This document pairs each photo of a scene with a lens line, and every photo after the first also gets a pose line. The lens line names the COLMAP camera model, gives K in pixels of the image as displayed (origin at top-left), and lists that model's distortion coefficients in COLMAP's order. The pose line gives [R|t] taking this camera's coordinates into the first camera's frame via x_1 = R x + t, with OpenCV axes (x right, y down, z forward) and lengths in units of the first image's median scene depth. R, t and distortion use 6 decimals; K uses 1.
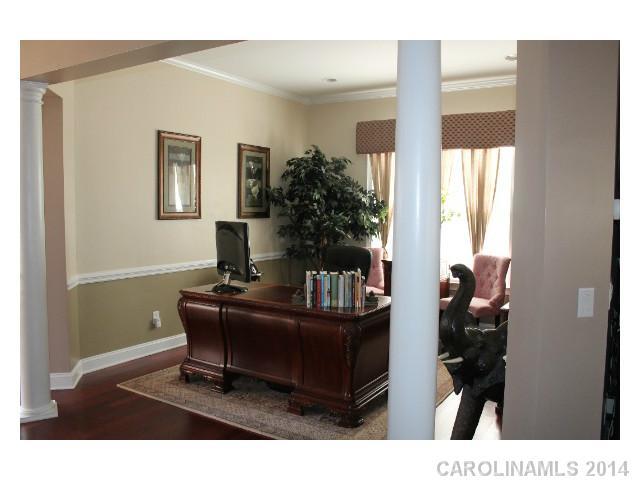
lens RADIAL K [[514.4, 0, 320.0], [0, 514.4, 240.0], [0, 0, 1]] dist [-0.121192, 0.000786]
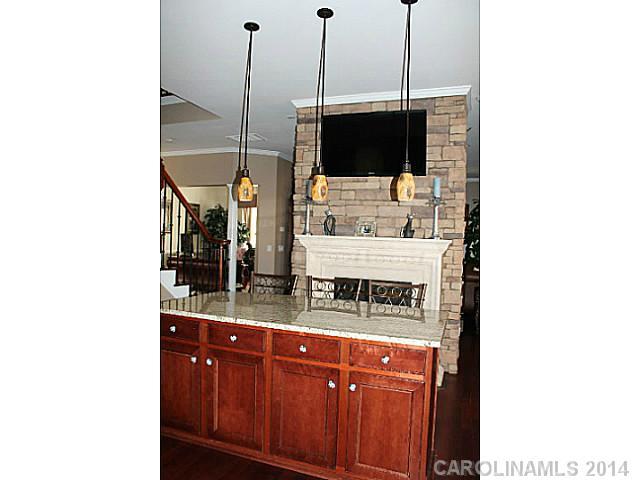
lens RADIAL K [[514.4, 0, 320.0], [0, 514.4, 240.0], [0, 0, 1]] dist [-0.121192, 0.000786]
pose [[0.991020, 0.011719, 0.133203, 0.136475], [-0.004077, 0.998337, -0.057503, 0.112891], [-0.133655, 0.056443, 0.989419, -1.363345]]
